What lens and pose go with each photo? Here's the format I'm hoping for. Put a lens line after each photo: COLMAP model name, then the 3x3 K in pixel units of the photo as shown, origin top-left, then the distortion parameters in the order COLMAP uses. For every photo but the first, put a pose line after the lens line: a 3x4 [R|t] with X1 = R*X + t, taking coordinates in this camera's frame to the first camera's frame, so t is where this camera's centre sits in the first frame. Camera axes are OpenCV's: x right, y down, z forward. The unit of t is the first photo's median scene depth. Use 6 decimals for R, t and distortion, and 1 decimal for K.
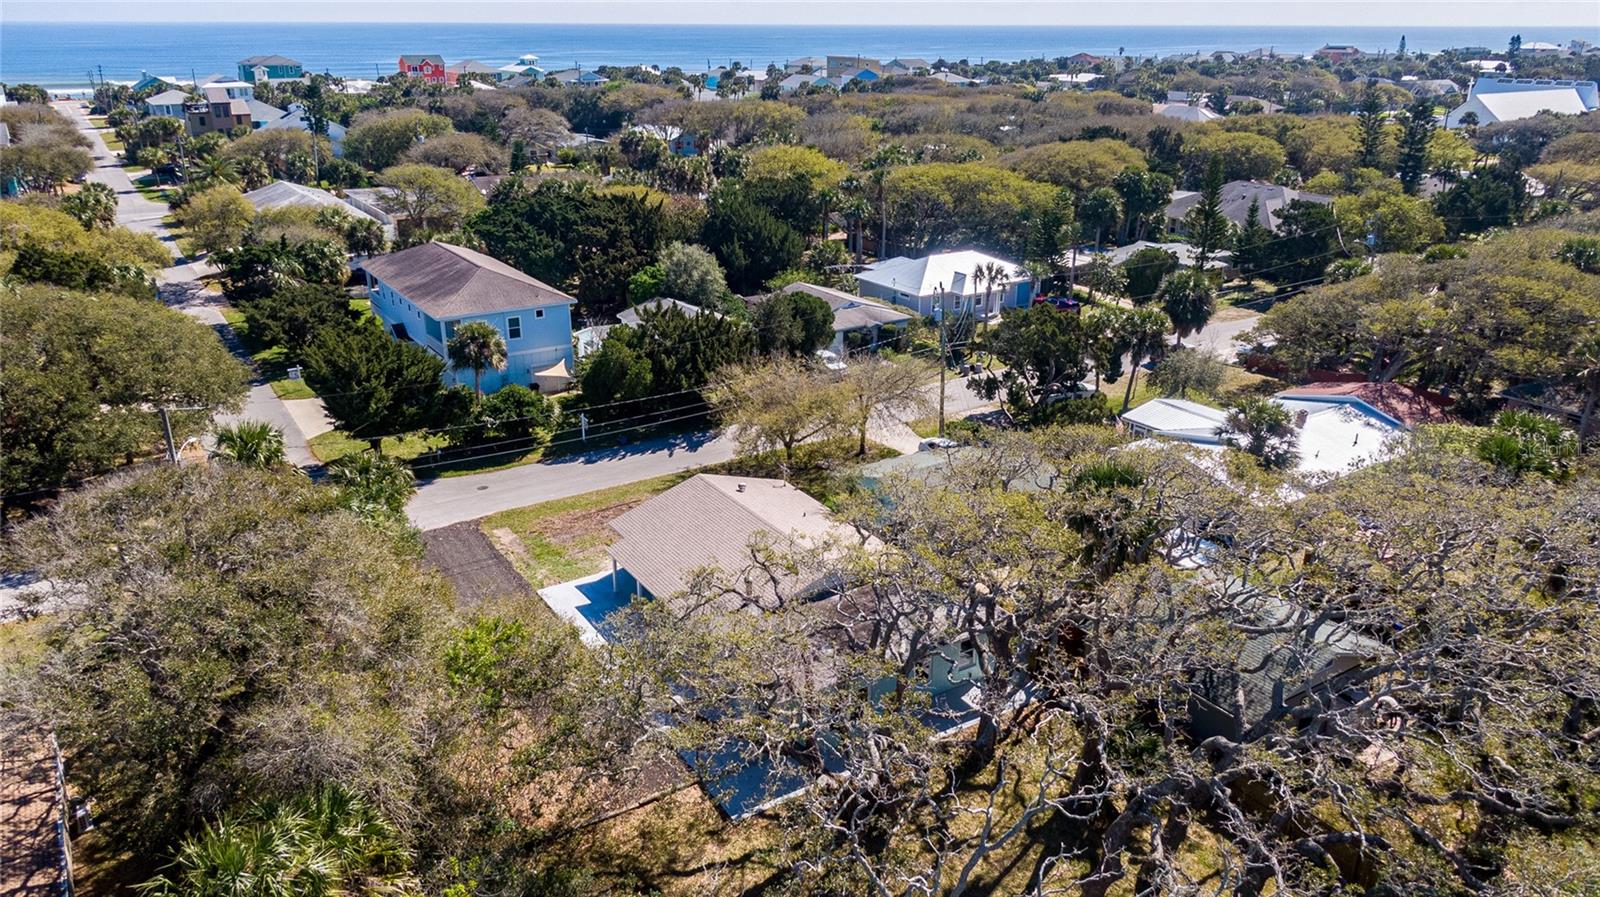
lens RADIAL K [[1141.2, 0, 800.0], [0, 1141.2, 448.5], [0, 0, 1]] dist [-0.001340, -0.002286]
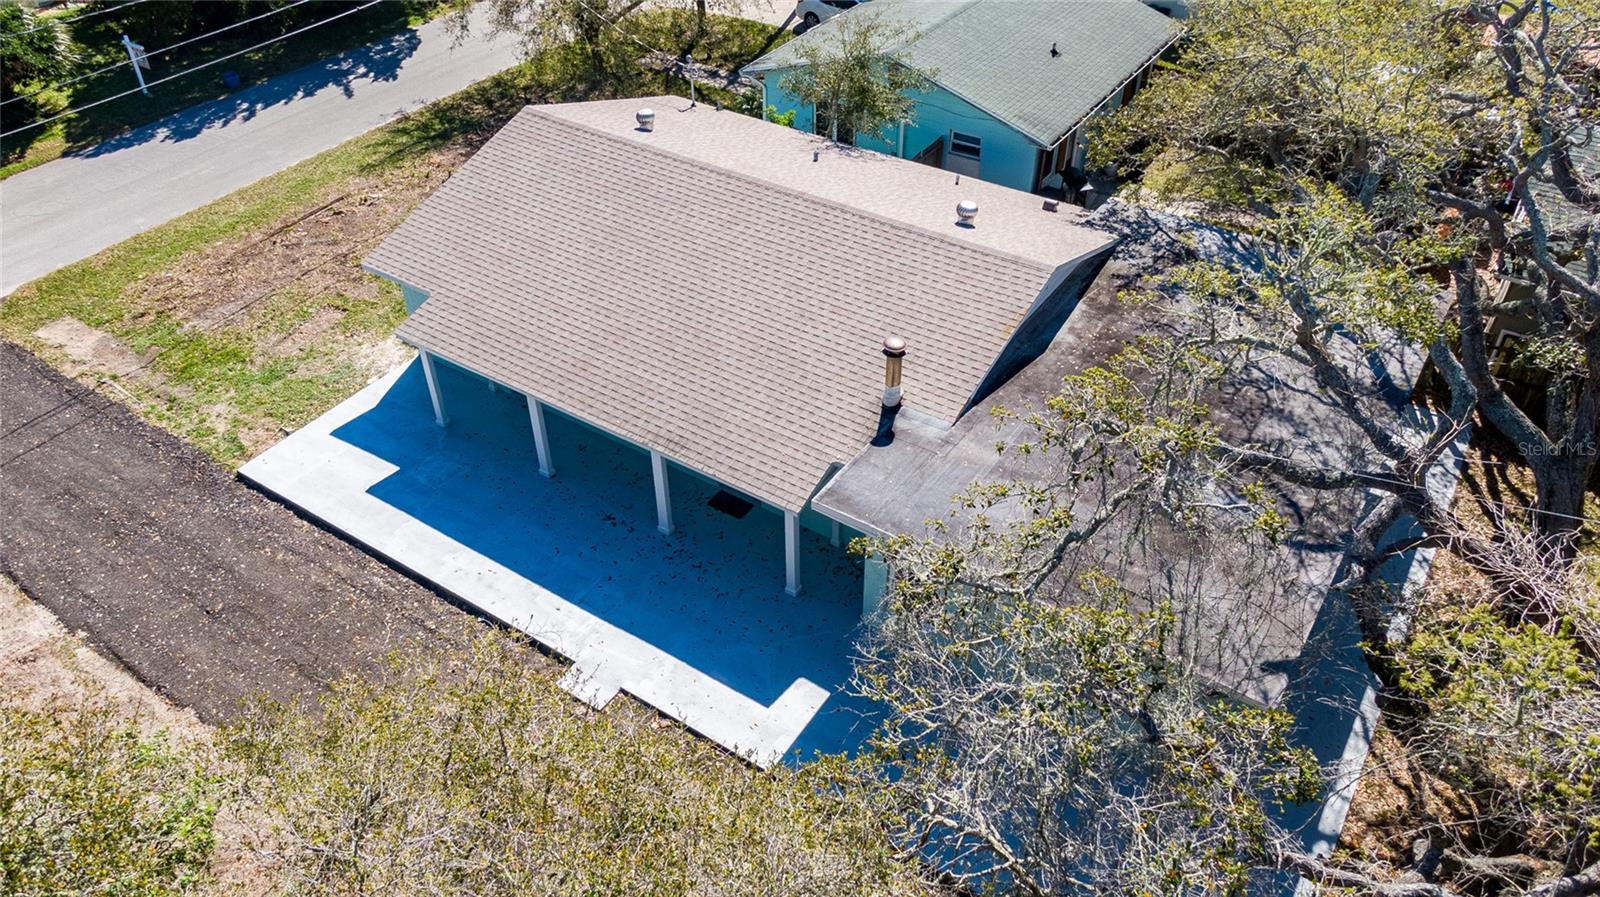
lens RADIAL K [[1141.2, 0, 800.0], [0, 1141.2, 448.5], [0, 0, 1]] dist [-0.001340, -0.002286]
pose [[0.911548, -0.262336, 0.316638, -0.132708], [0.146370, 0.926622, 0.346335, 0.005756], [-0.384260, -0.269354, 0.883059, 0.431267]]
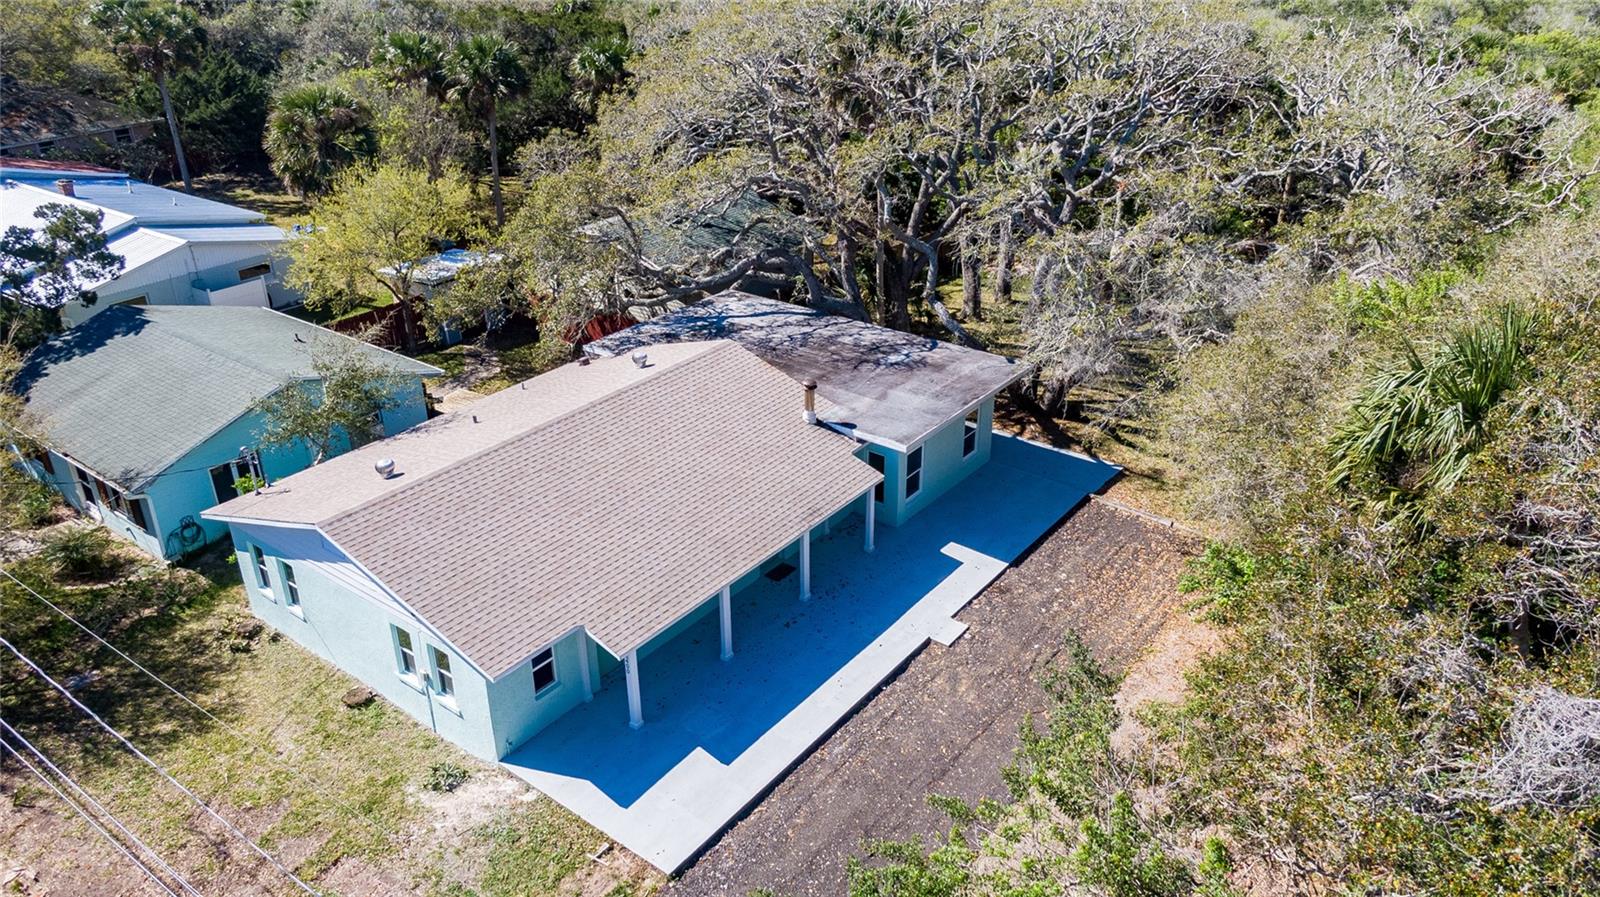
lens RADIAL K [[1141.2, 0, 800.0], [0, 1141.2, 448.5], [0, 0, 1]] dist [-0.001340, -0.002286]
pose [[-0.351403, -0.422137, 0.835653, -0.371310], [0.322559, 0.783340, 0.531351, -0.121872], [-0.878904, 0.456266, -0.139104, 0.716863]]
